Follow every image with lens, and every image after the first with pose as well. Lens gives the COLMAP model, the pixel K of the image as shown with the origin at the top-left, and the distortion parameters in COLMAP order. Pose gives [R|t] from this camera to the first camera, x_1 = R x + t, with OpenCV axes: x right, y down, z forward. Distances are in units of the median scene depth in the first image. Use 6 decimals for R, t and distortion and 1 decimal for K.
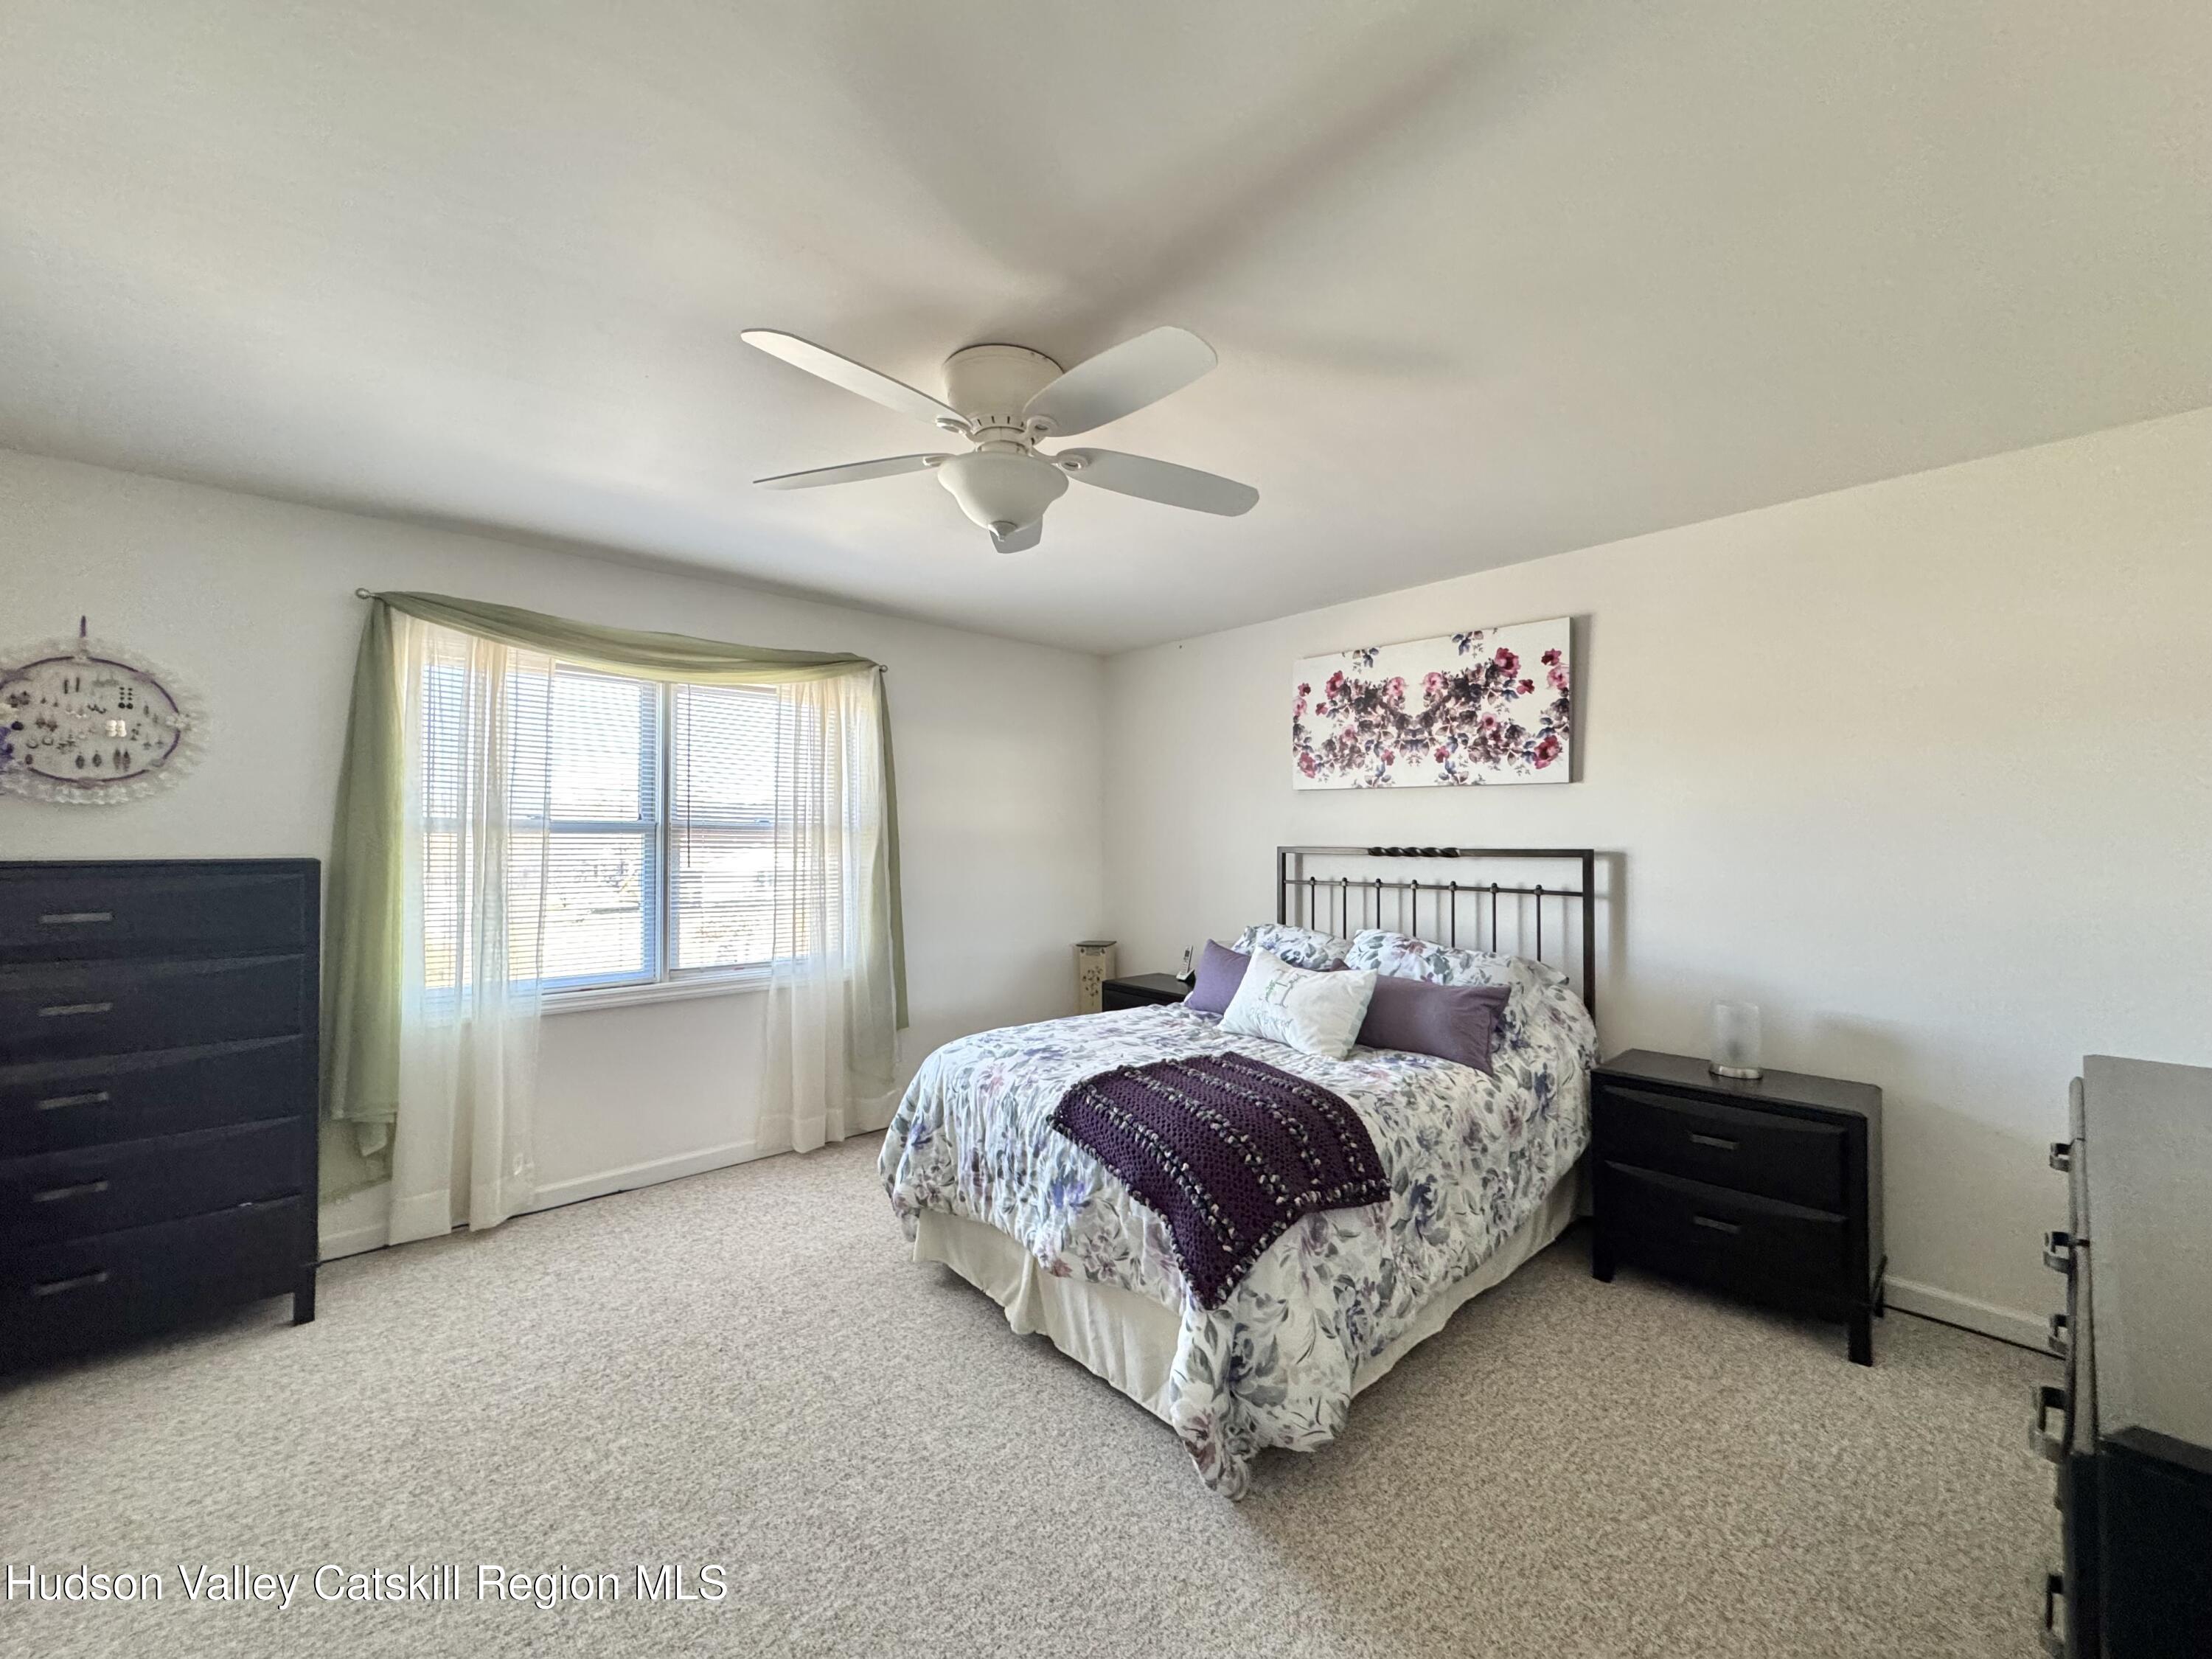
lens RADIAL K [[883.8, 0, 1106.0], [0, 883.8, 829.5], [0, 0, 1]] dist [0.046022, -0.000013]
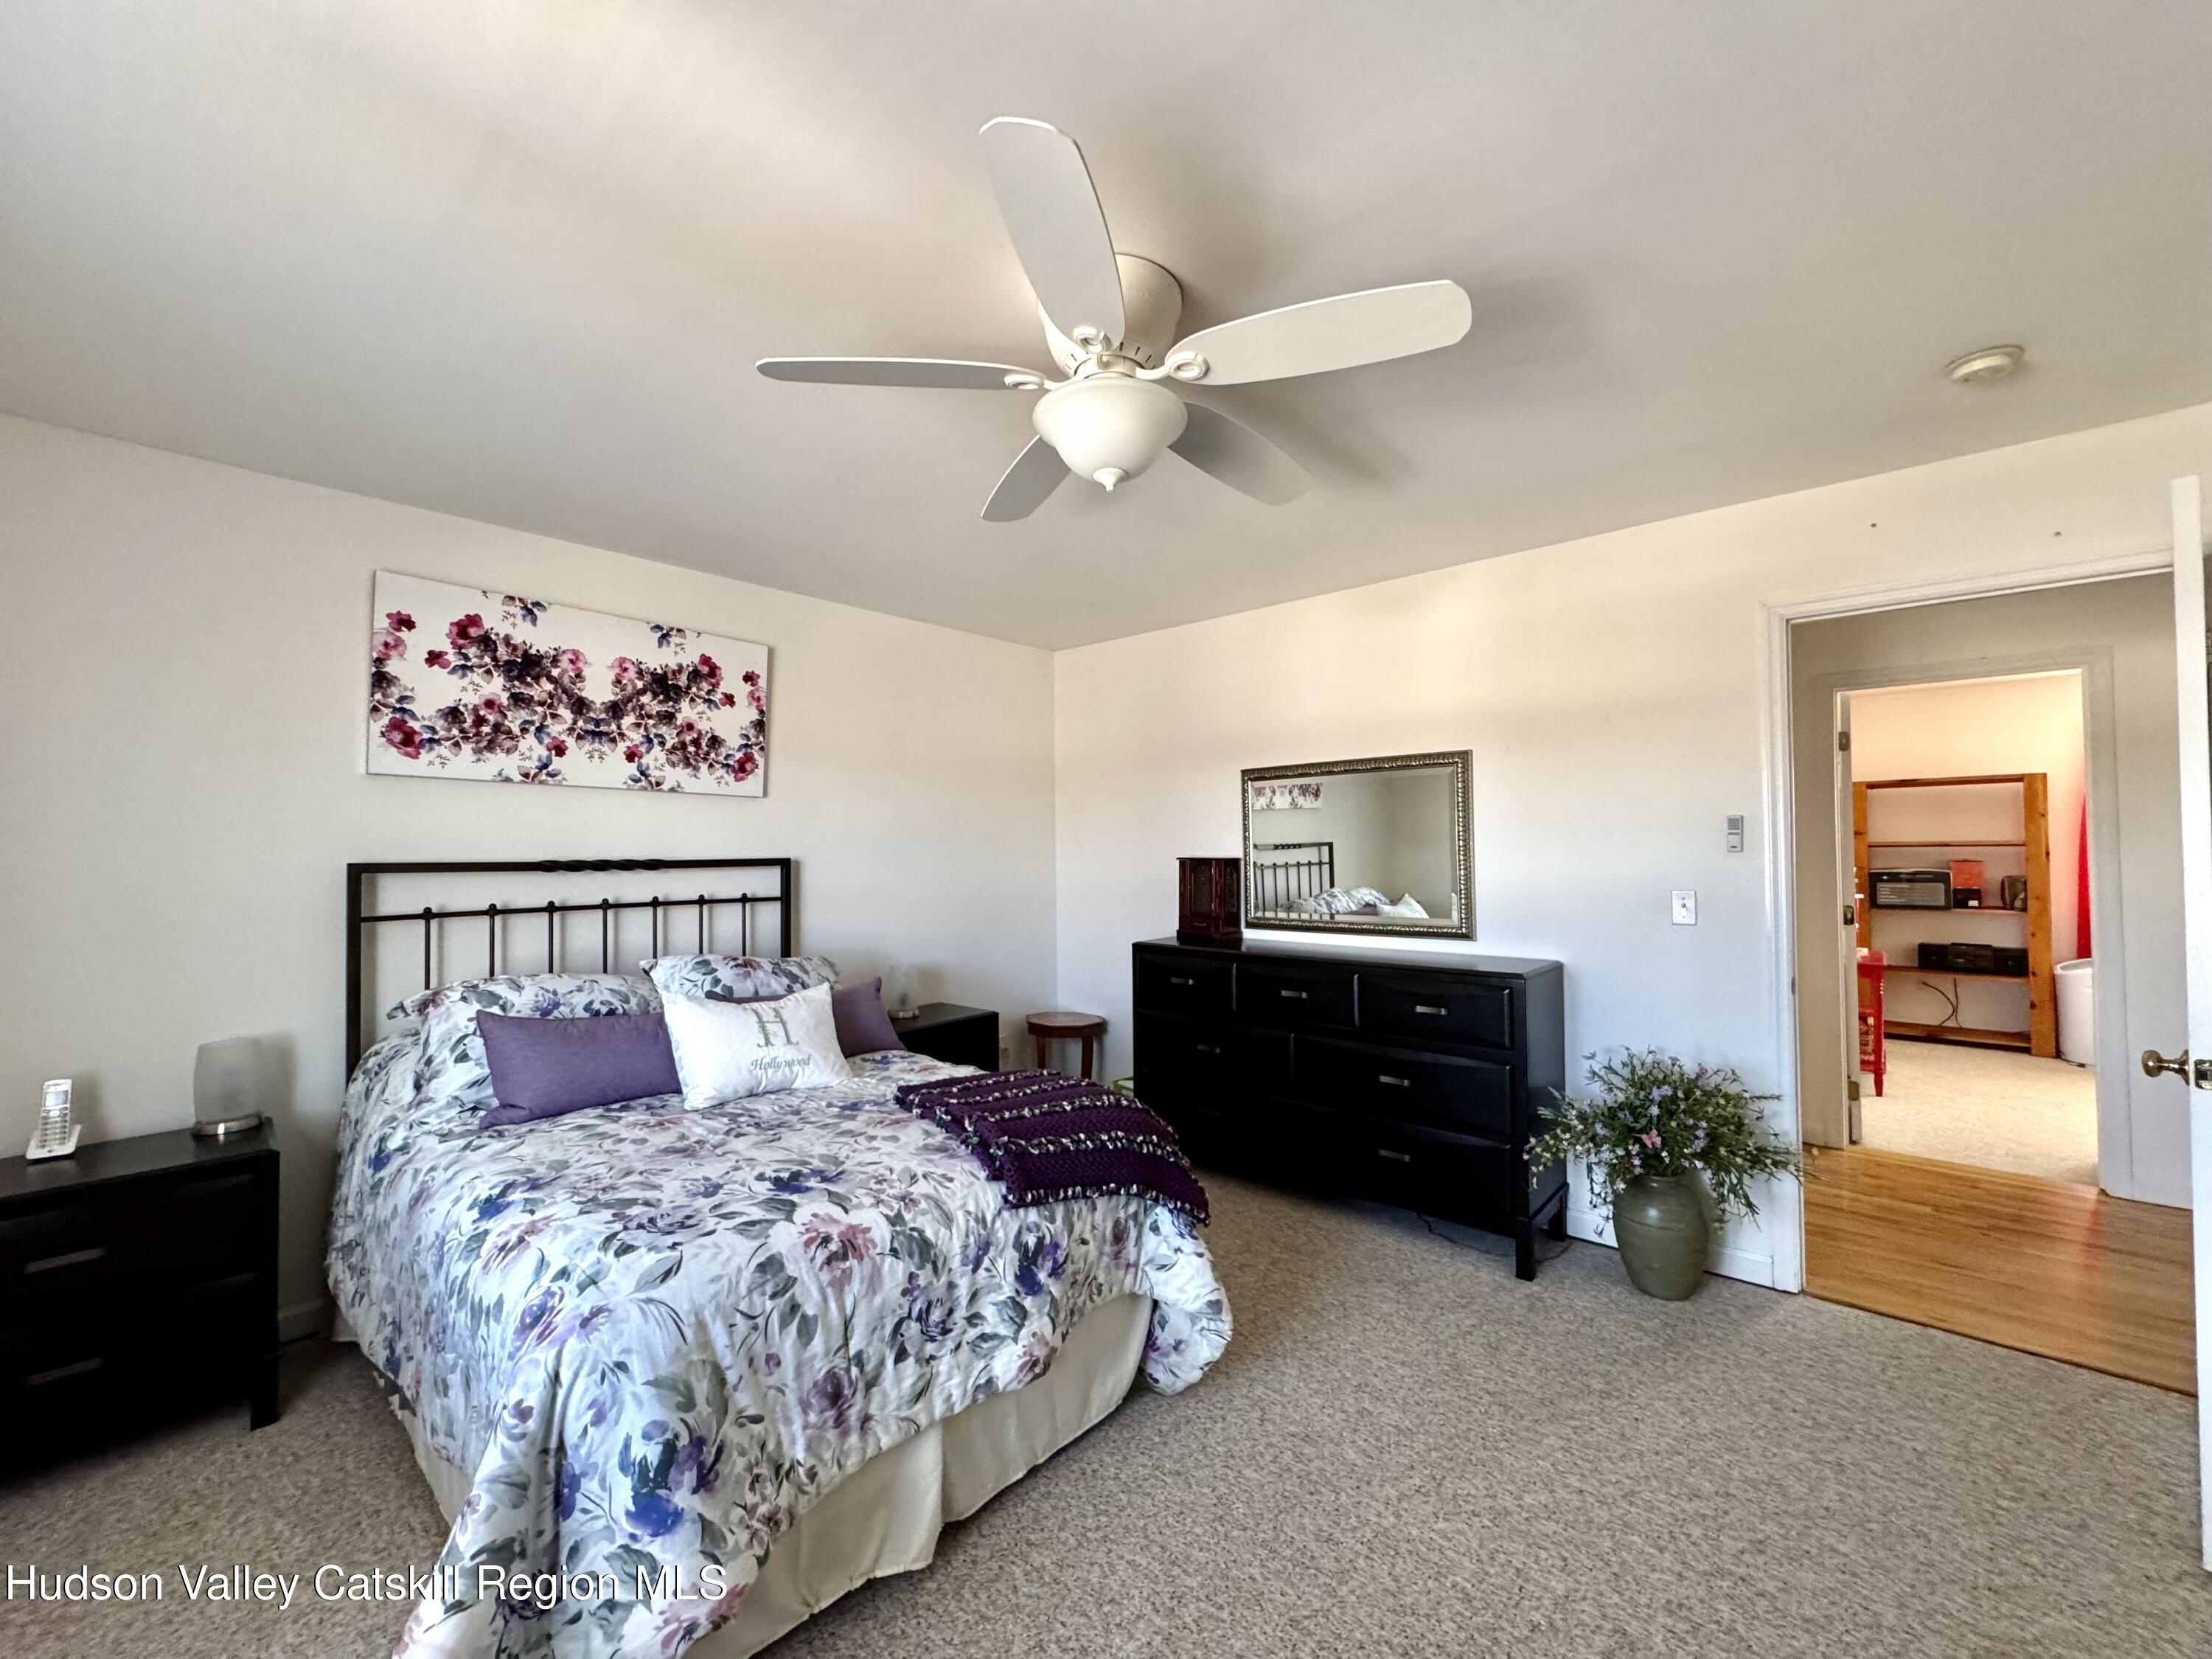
lens RADIAL K [[883.8, 0, 1106.0], [0, 883.8, 829.5], [0, 0, 1]] dist [-0.001407, -0.000095]
pose [[-0.103379, 0.028412, 0.994236, -0.541346], [0.003701, 0.999596, -0.028180, 0.016977], [-0.994635, 0.000766, -0.103442, 0.637160]]
